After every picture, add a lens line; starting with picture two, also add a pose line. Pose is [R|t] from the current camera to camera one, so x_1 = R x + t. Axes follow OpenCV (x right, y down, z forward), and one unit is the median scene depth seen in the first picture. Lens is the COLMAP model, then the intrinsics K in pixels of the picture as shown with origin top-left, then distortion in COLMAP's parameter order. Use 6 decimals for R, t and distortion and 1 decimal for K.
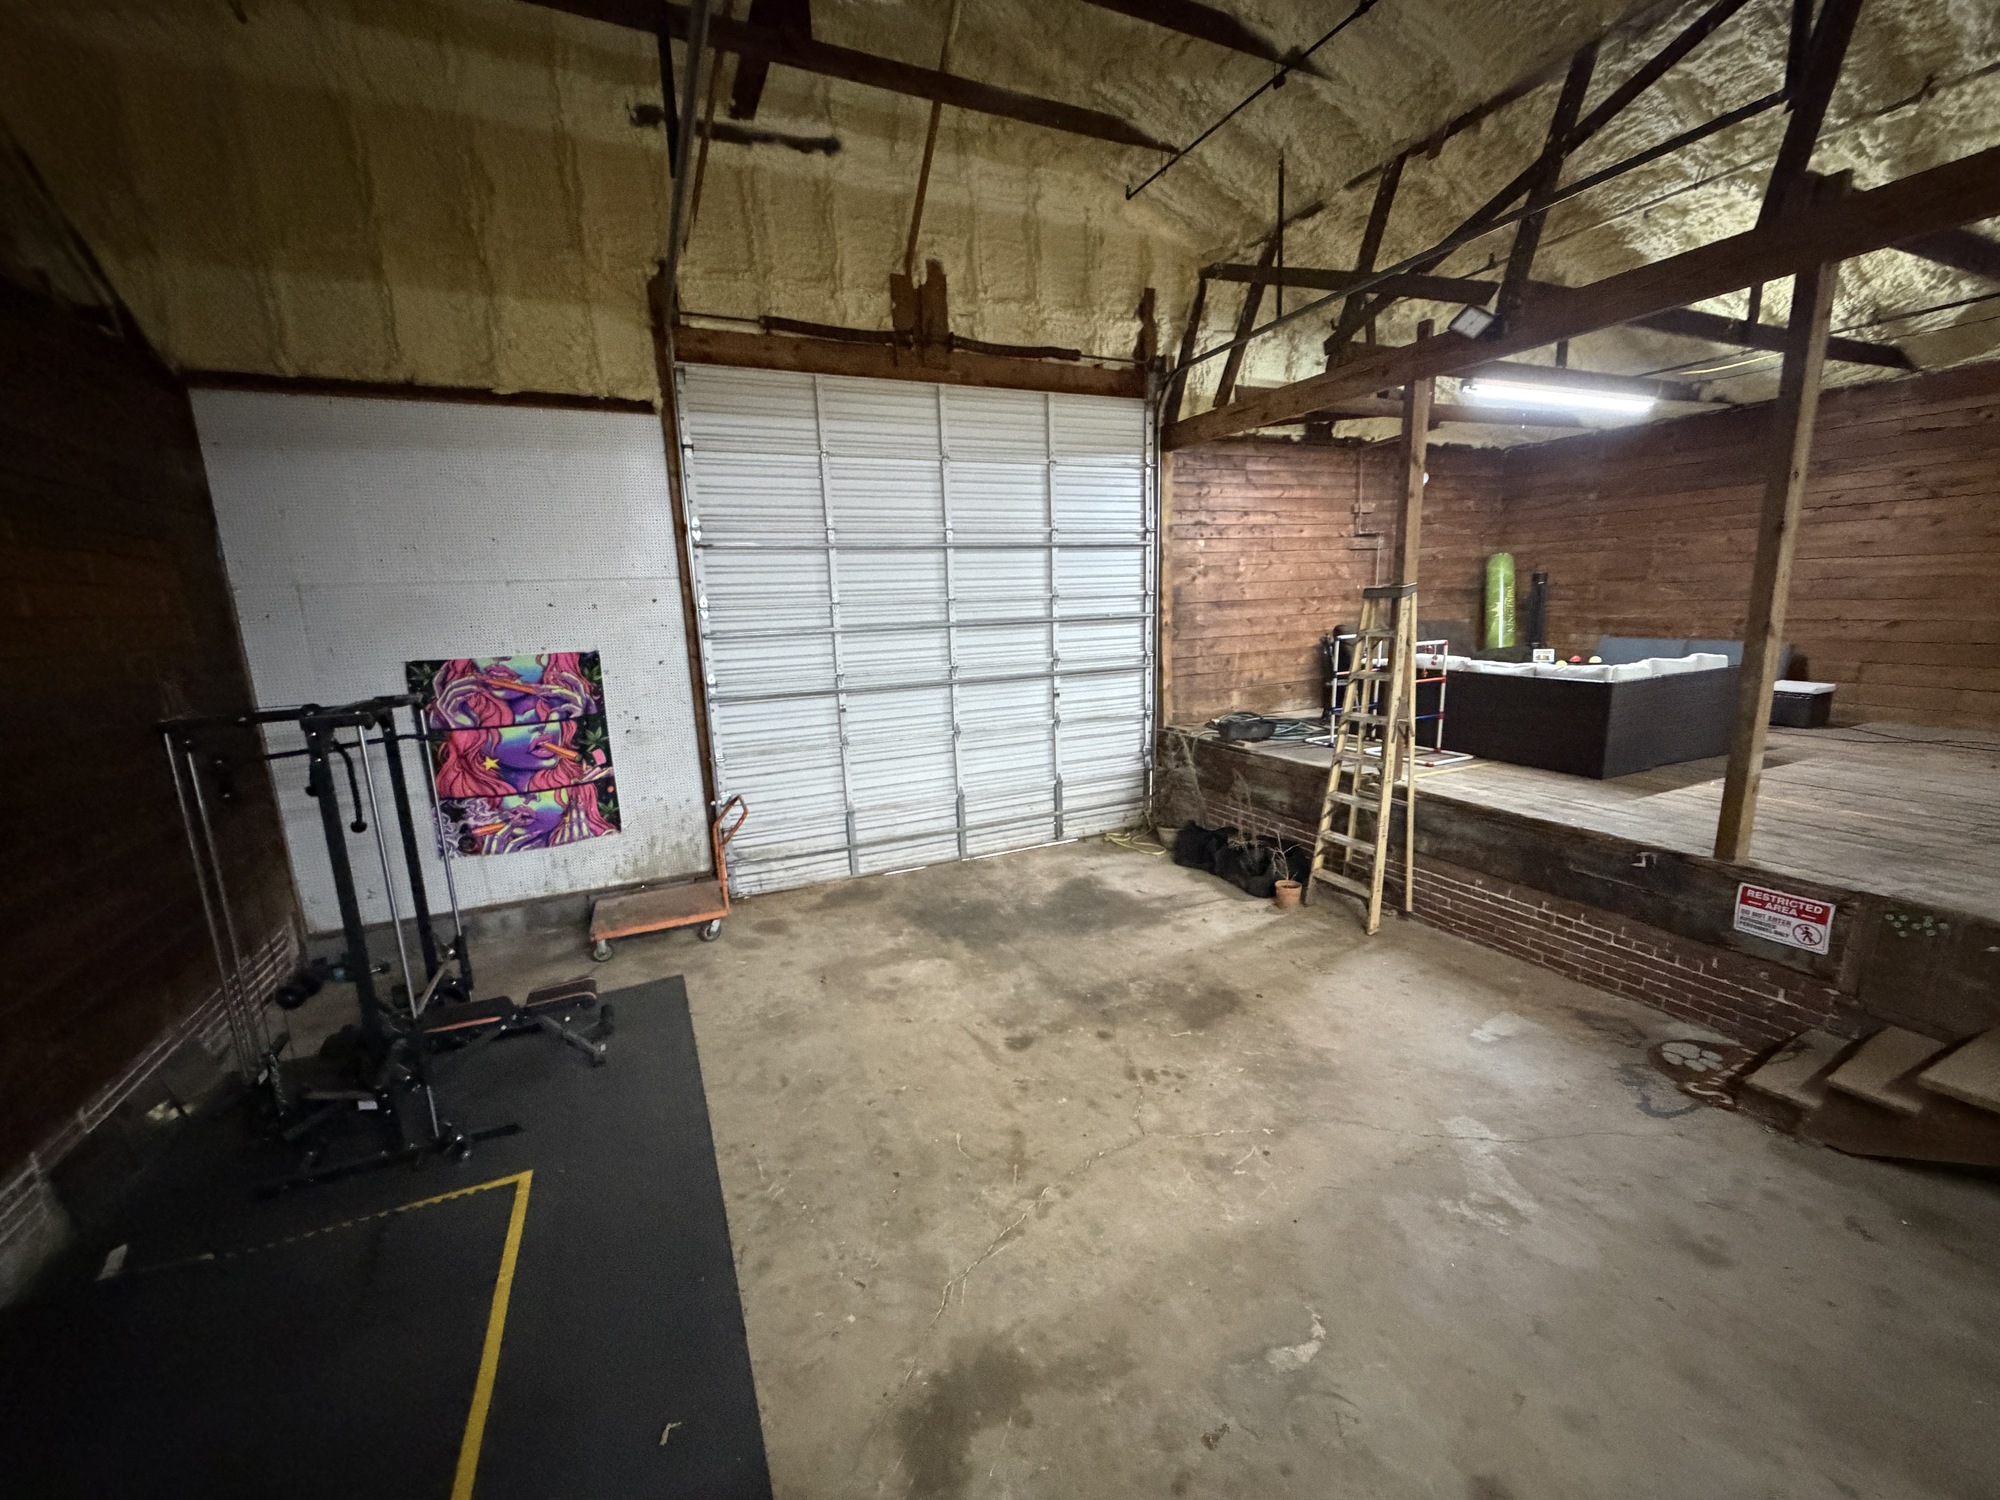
lens RADIAL K [[796.5, 0, 993.5], [0, 796.5, 753.4], [0, 0, 1]] dist [0.001032, 0.000035]
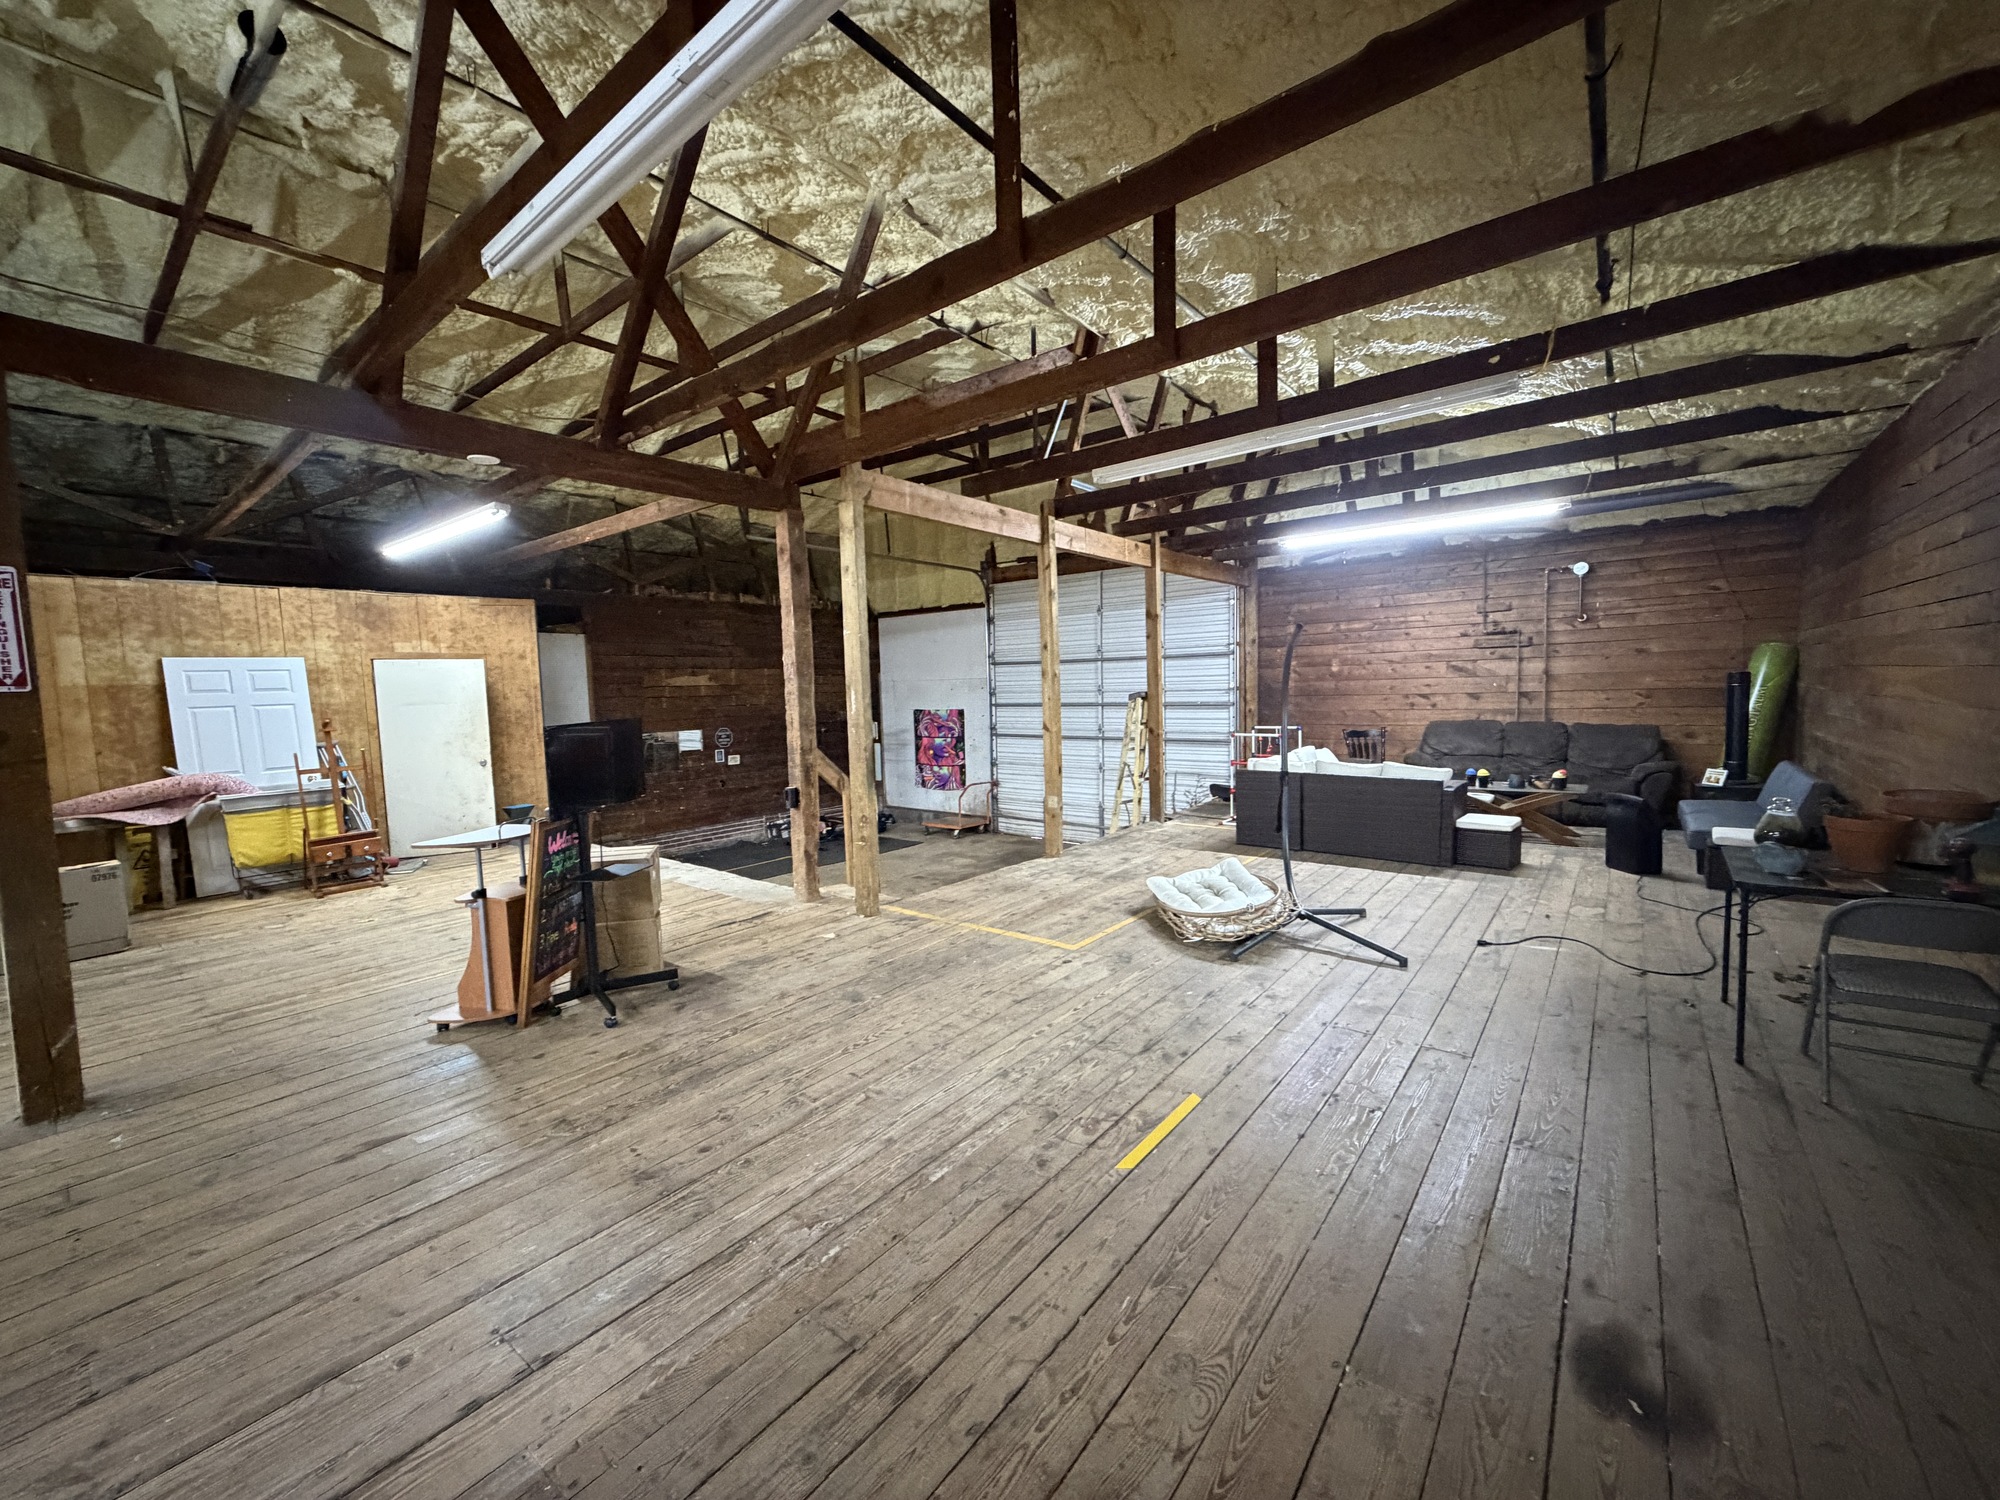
lens RADIAL K [[792.1, 0, 998.1], [0, 792.1, 747.5], [0, 0, 1]] dist [0.001470, 0.000068]
pose [[0.457548, 0.091898, -0.884423, 1.462278], [-0.162191, 0.986584, 0.018606, -0.071326], [0.874268, 0.134932, 0.466314, 0.027481]]
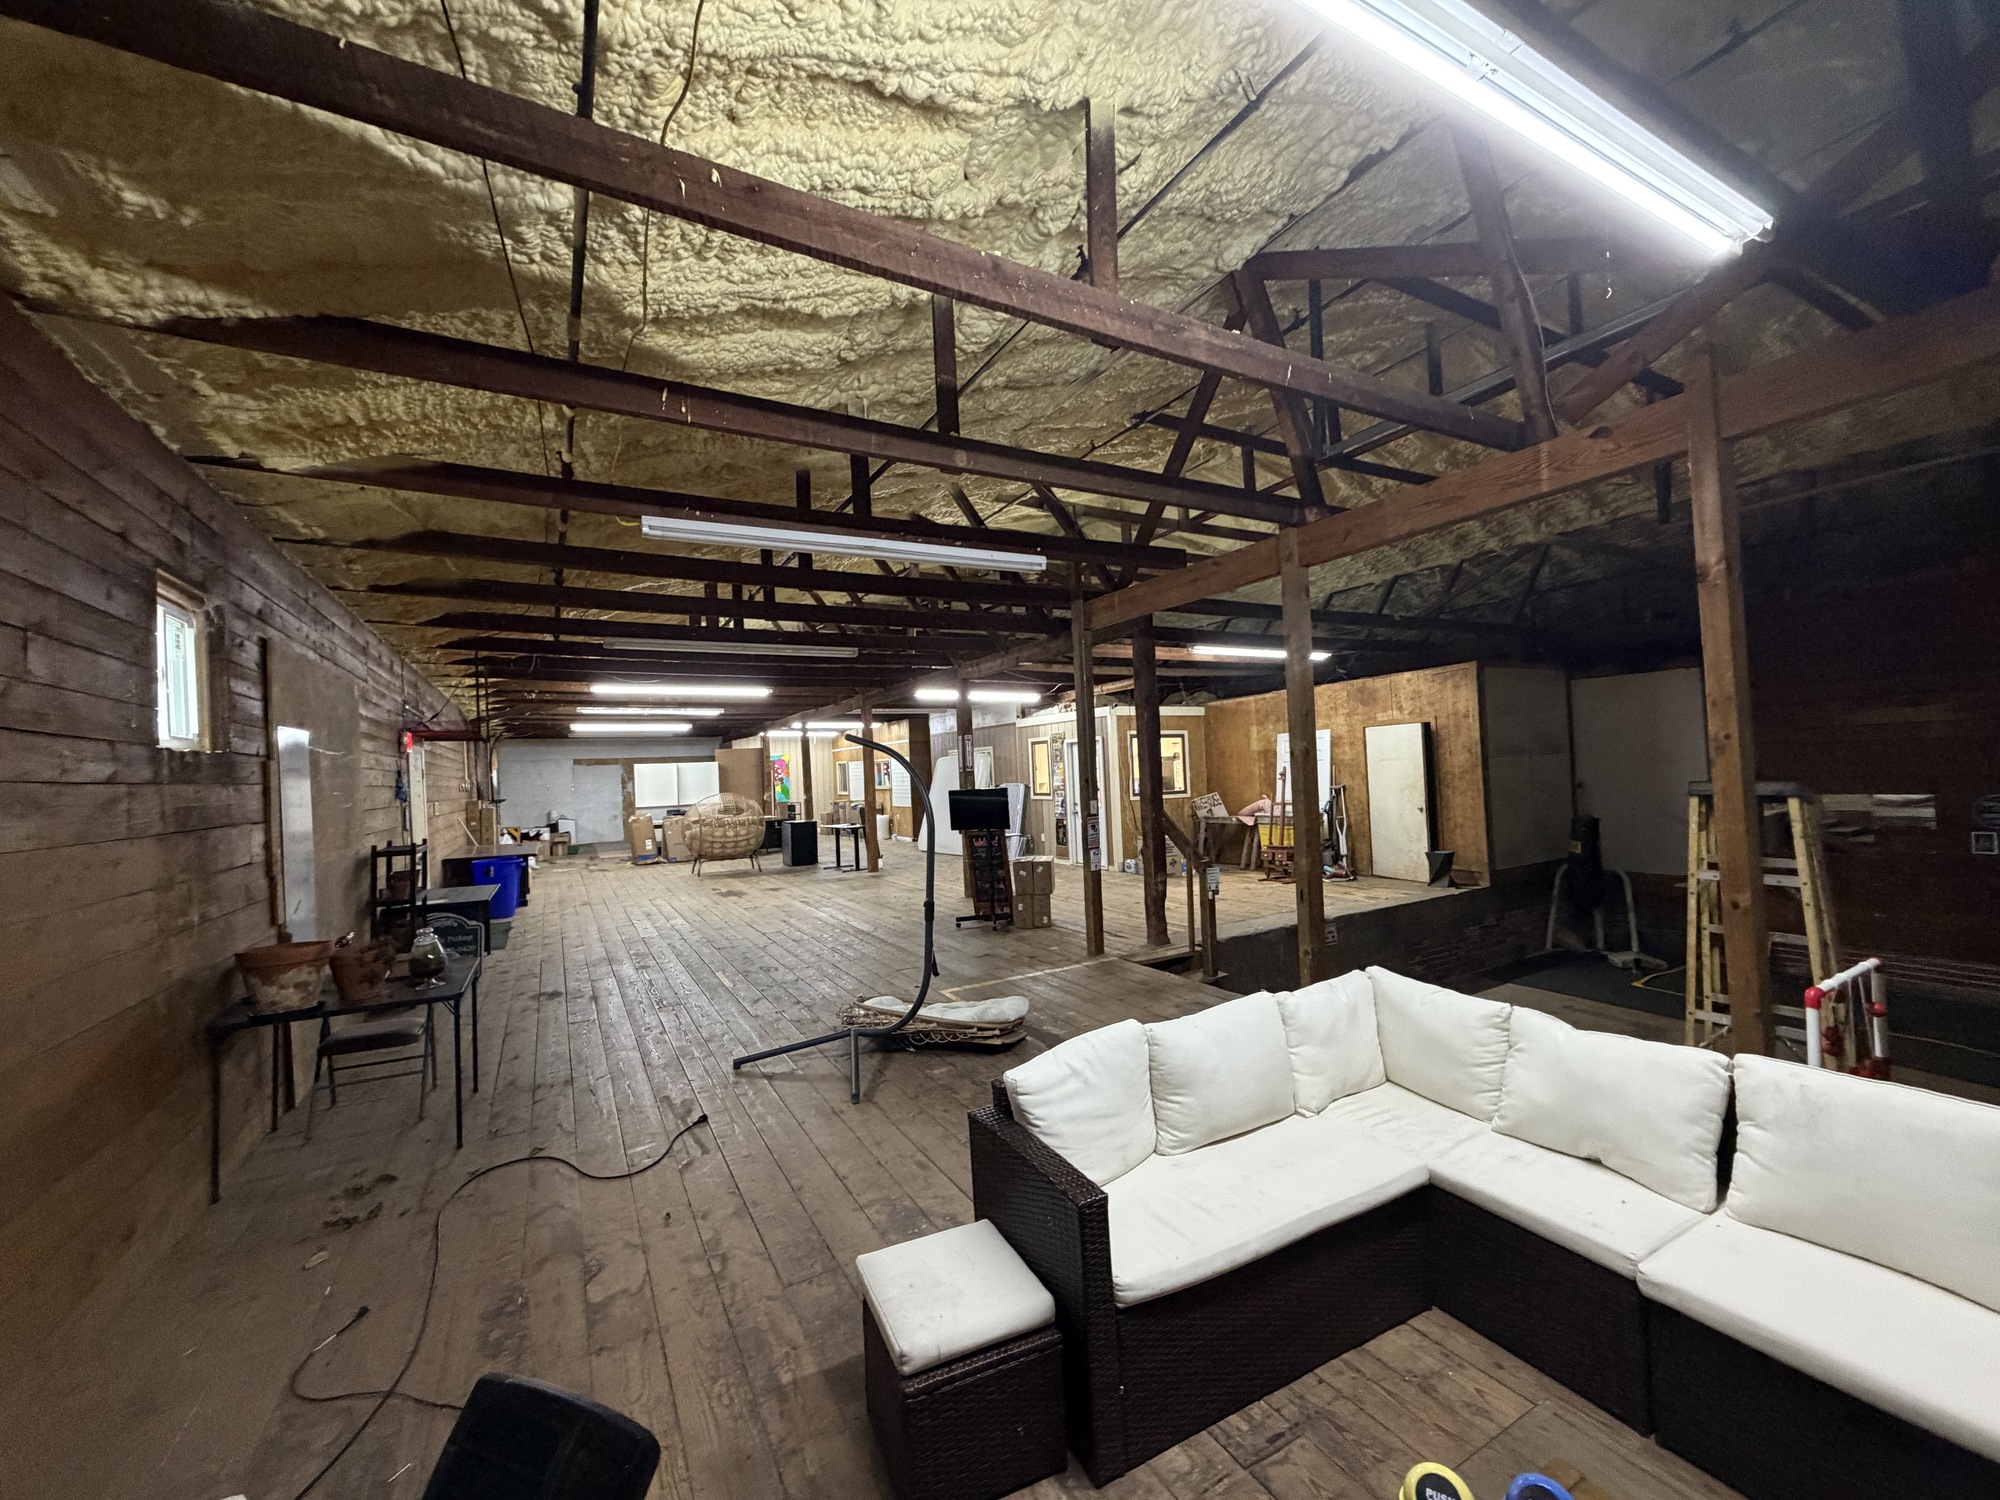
lens RADIAL K [[796.5, 0, 993.5], [0, 796.5, 753.4], [0, 0, 1]] dist [0.001032, 0.000035]
pose [[-0.993609, 0.079006, -0.080616, 0.894210], [0.063926, 0.982497, 0.174967, -0.301975], [0.093029, 0.168695, -0.981268, 1.245095]]
